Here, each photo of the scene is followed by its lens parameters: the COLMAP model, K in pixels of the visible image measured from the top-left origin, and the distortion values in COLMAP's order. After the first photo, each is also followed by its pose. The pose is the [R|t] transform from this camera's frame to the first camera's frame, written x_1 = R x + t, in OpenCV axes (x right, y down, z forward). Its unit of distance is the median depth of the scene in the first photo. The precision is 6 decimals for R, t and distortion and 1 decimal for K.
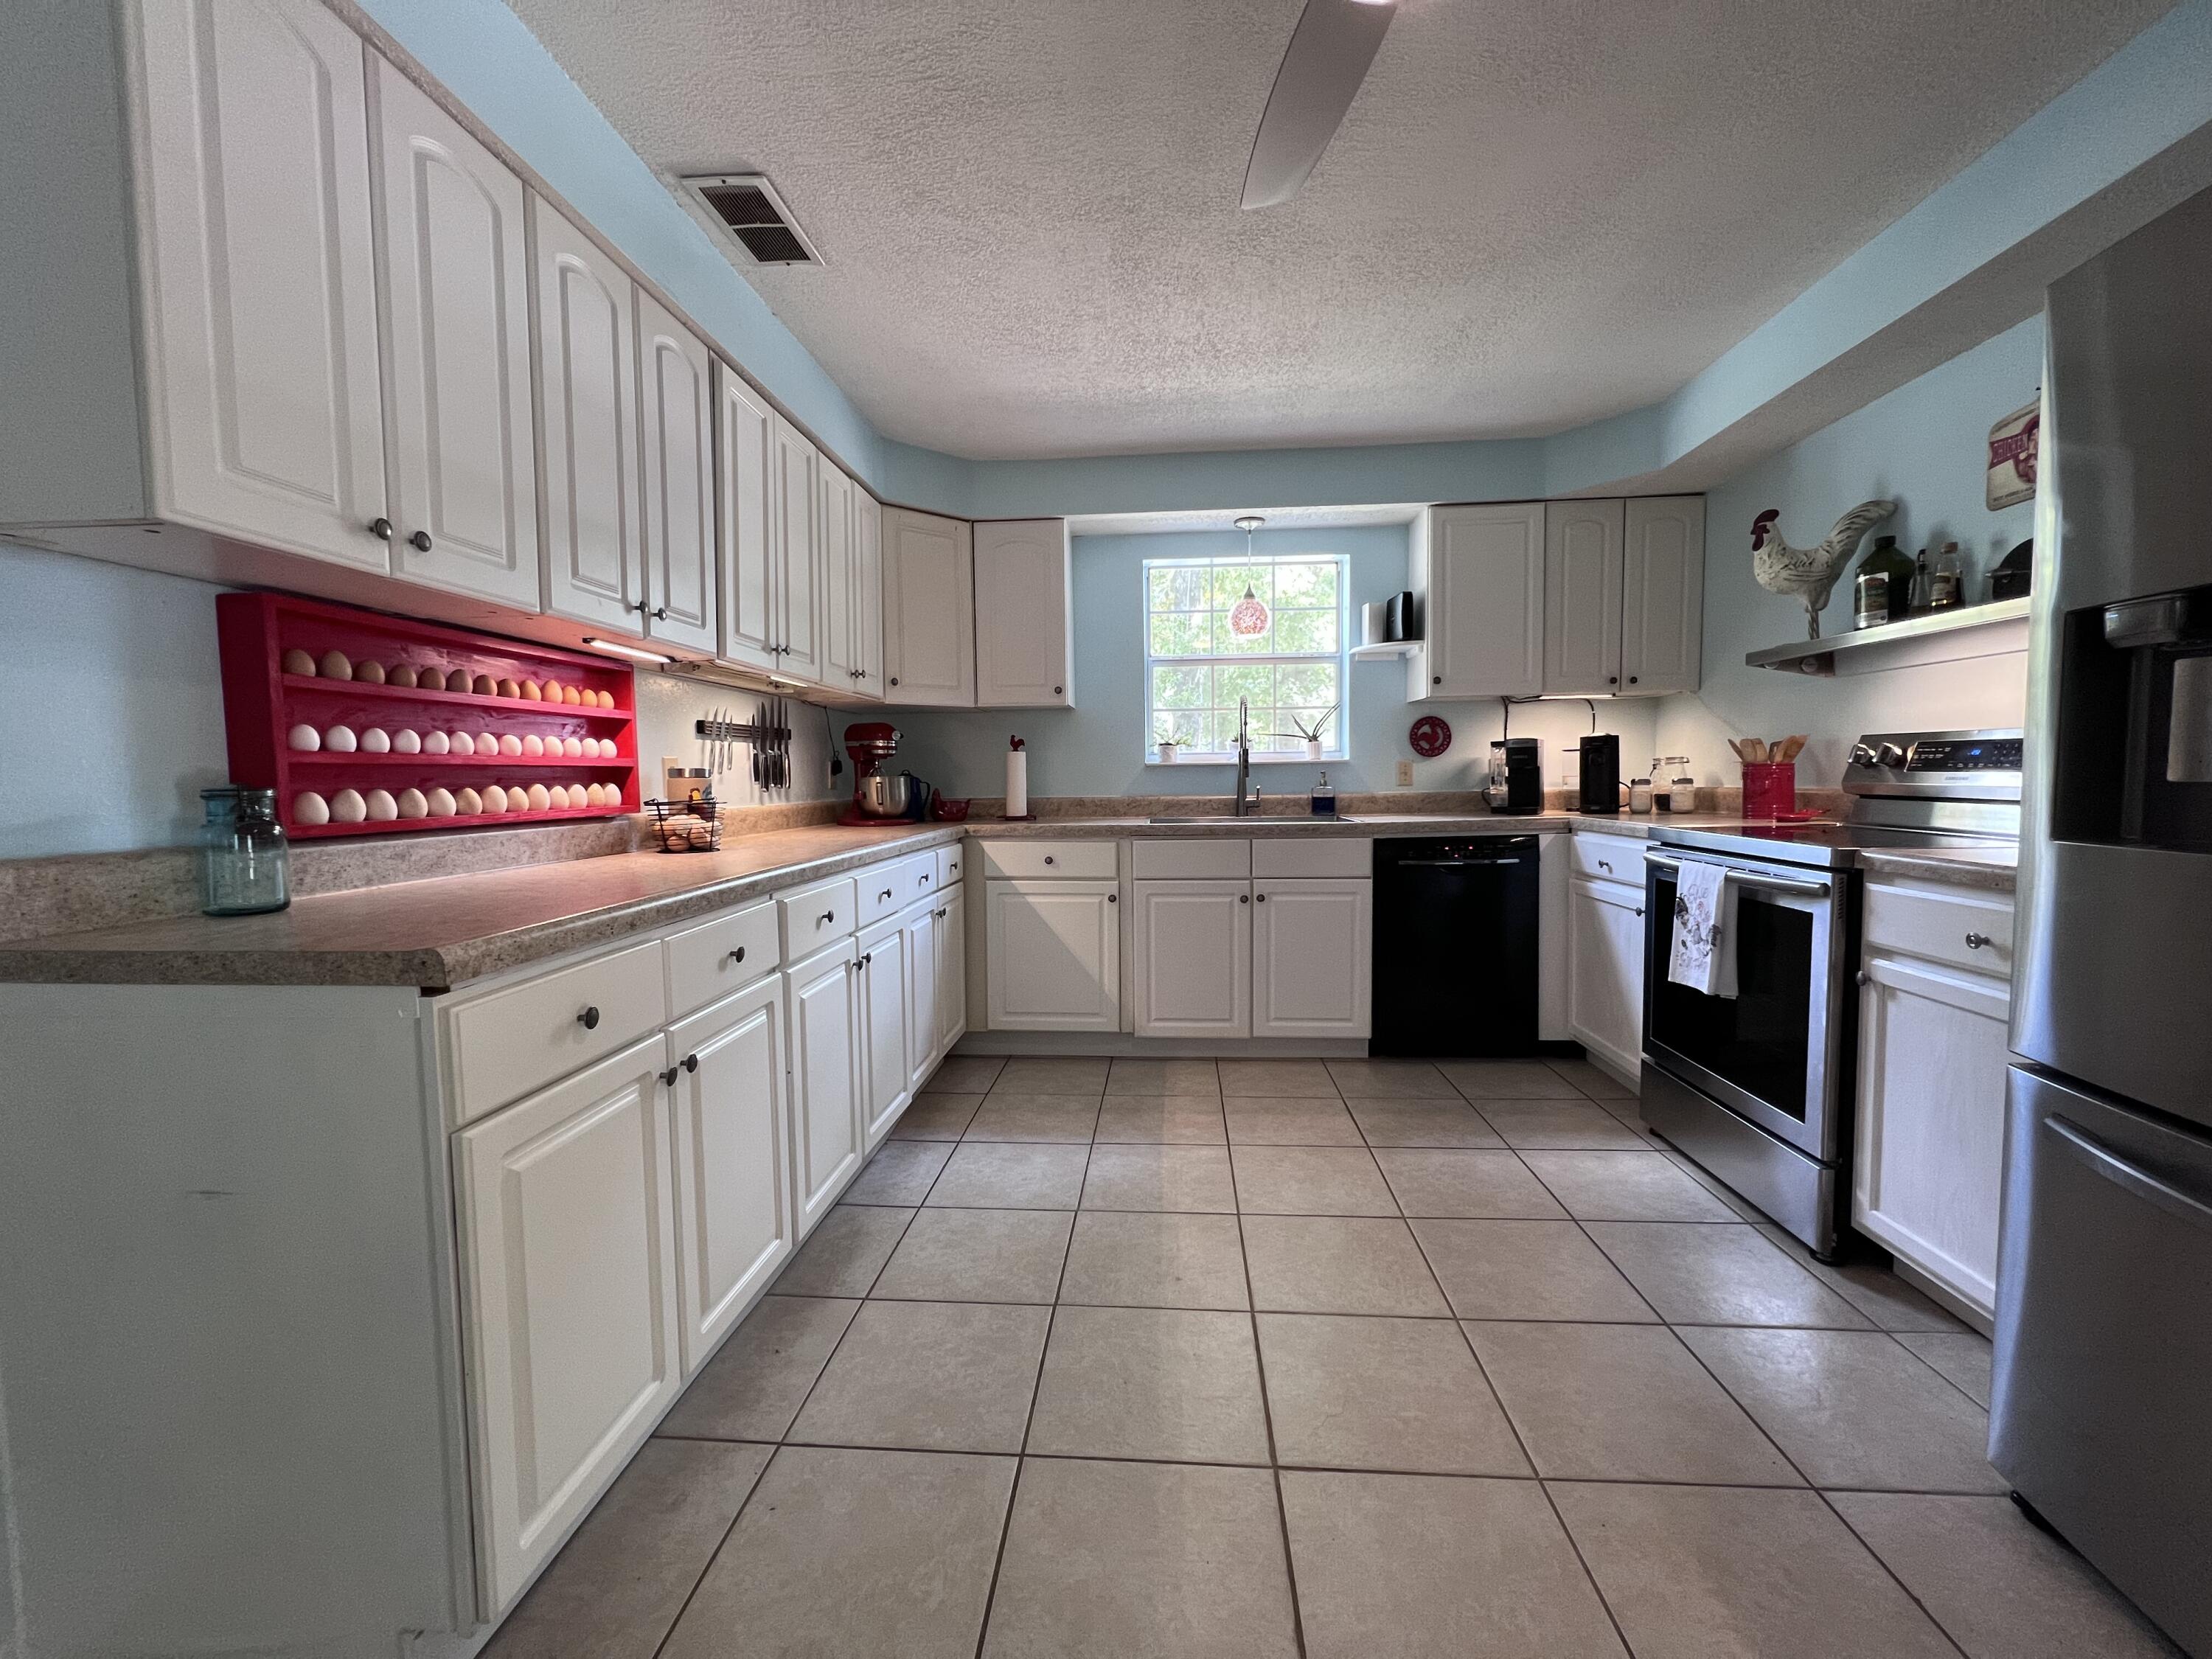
lens RADIAL K [[876.8, 0, 1111.2], [0, 876.8, 822.3], [0, 0, 1]] dist [-0.002076, -0.000188]
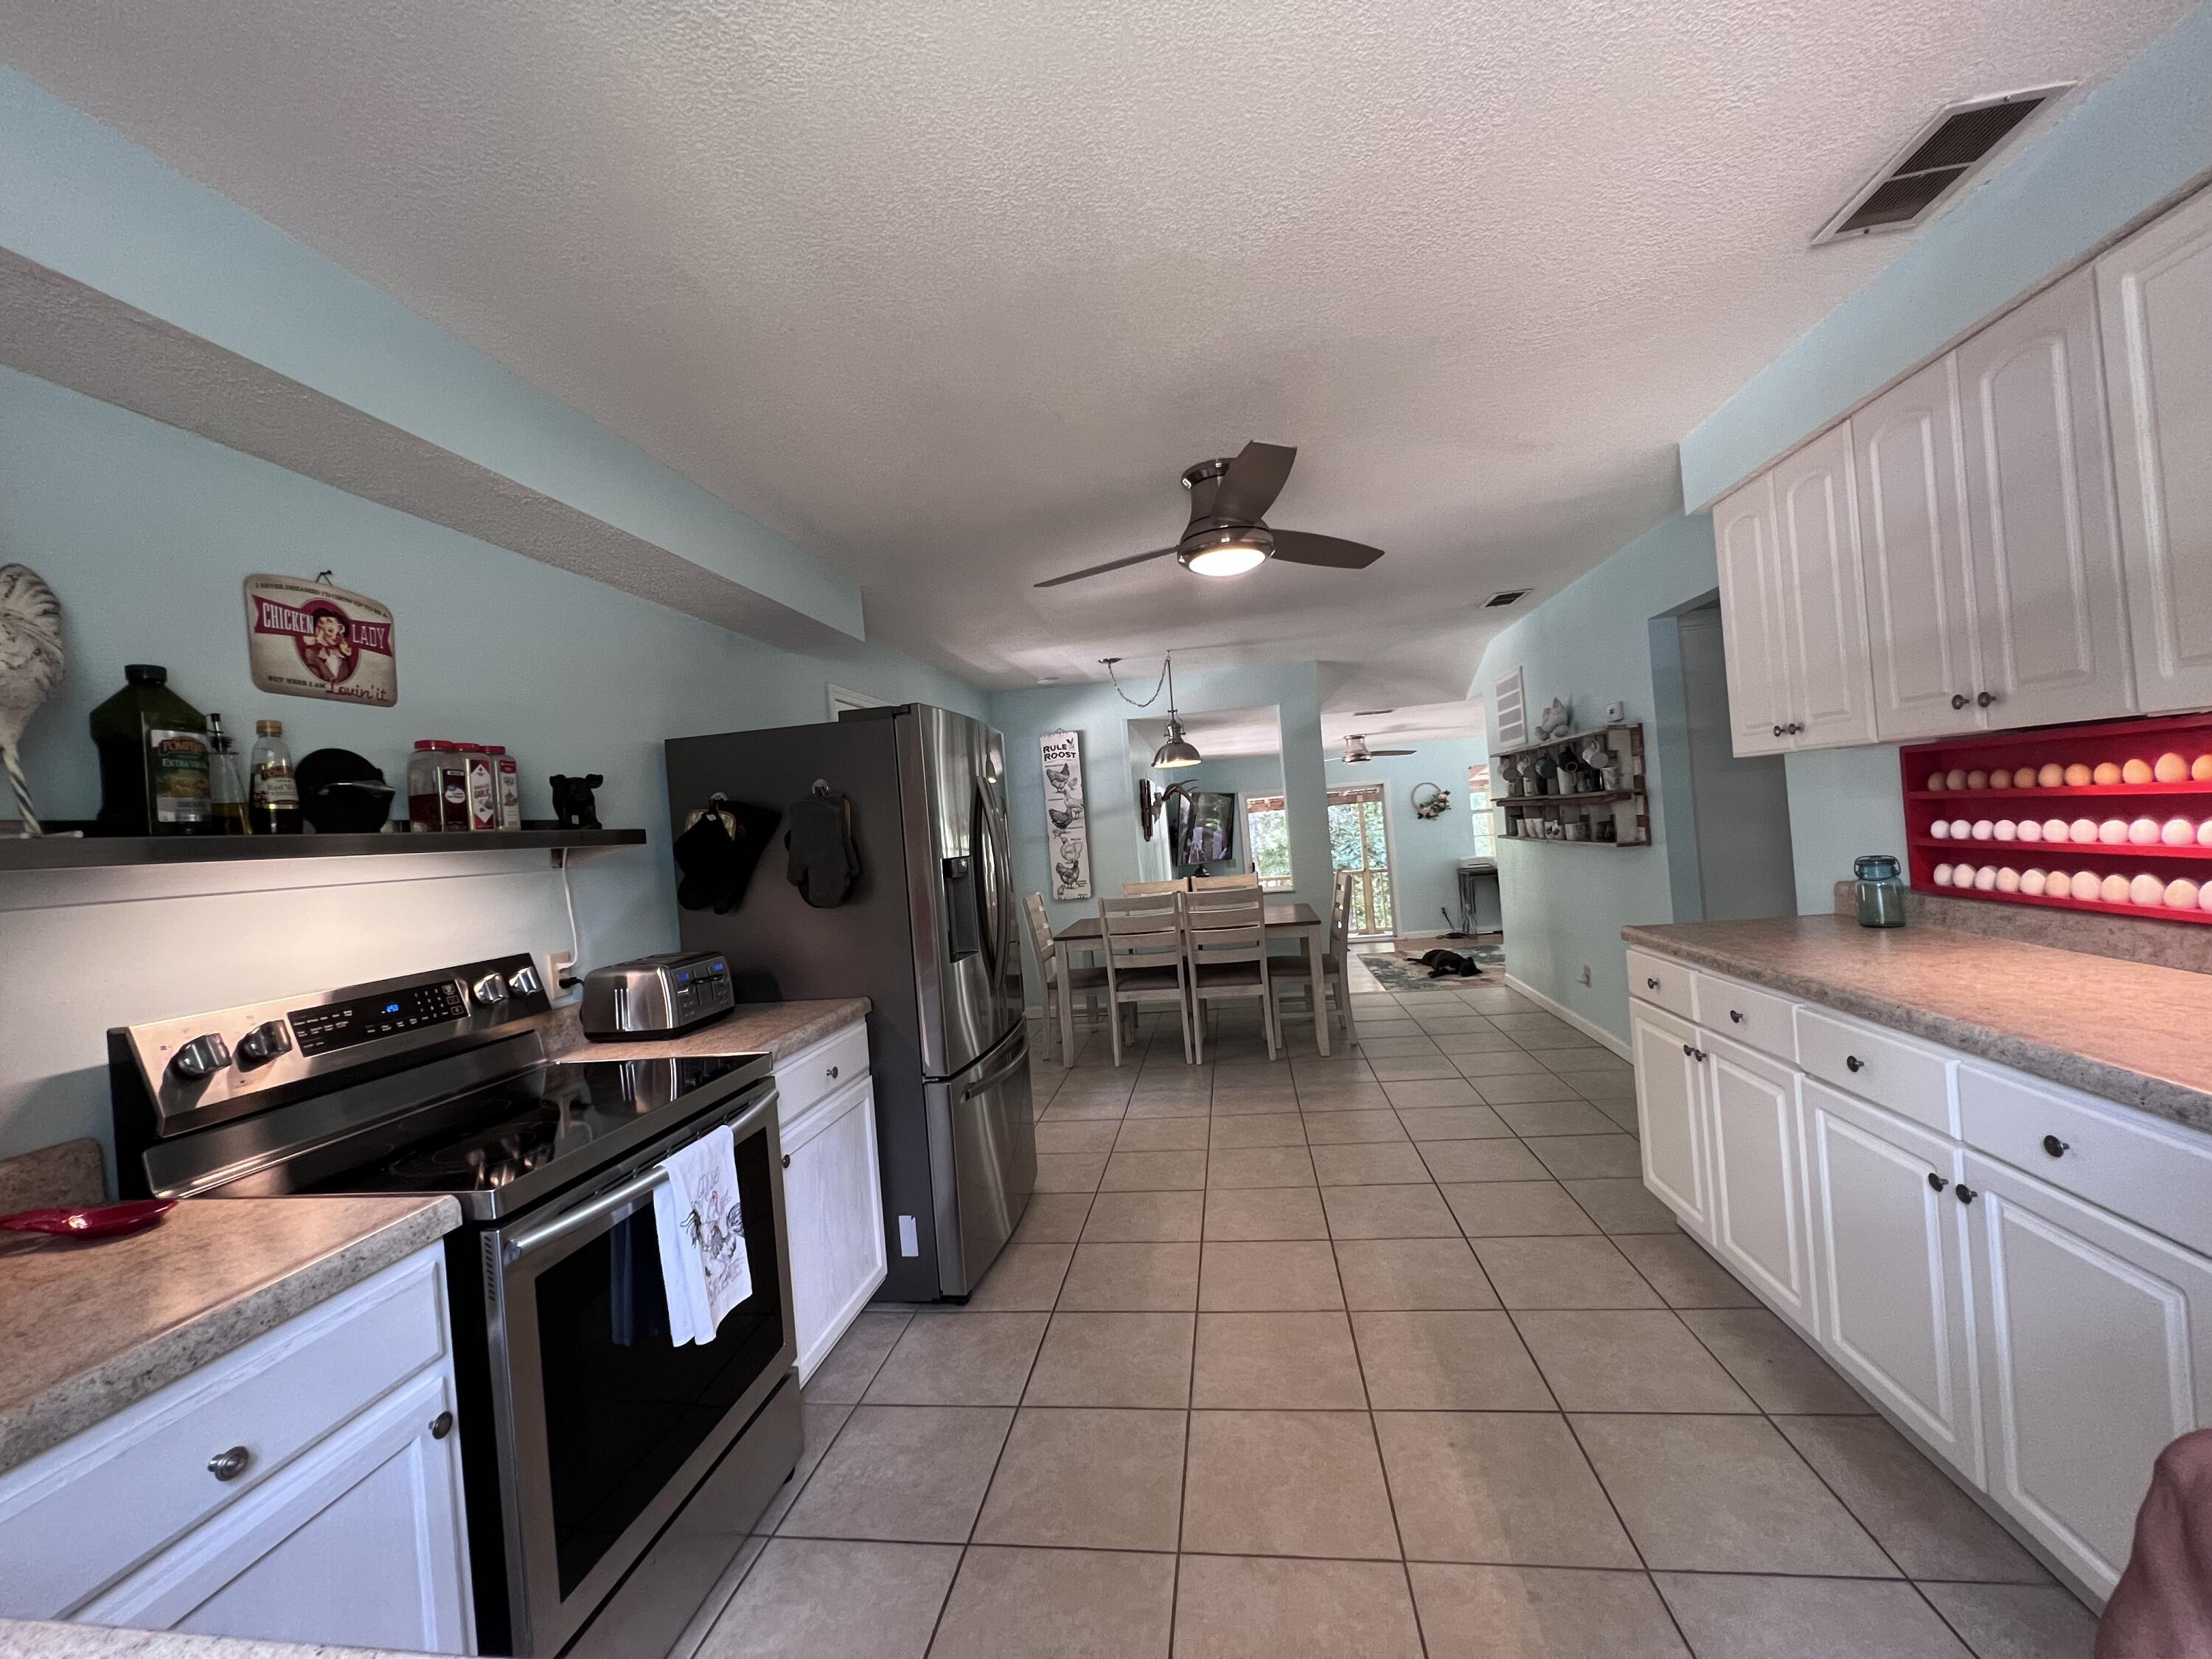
lens RADIAL K [[876.8, 0, 1102.3], [0, 876.8, 827.1], [0, 0, 1]] dist [-0.002076, -0.000188]
pose [[-0.992277, 0.098004, 0.076043, 0.287847], [0.102054, 0.993454, 0.051333, -0.220002], [-0.070514, 0.058697, -0.995782, 1.755461]]
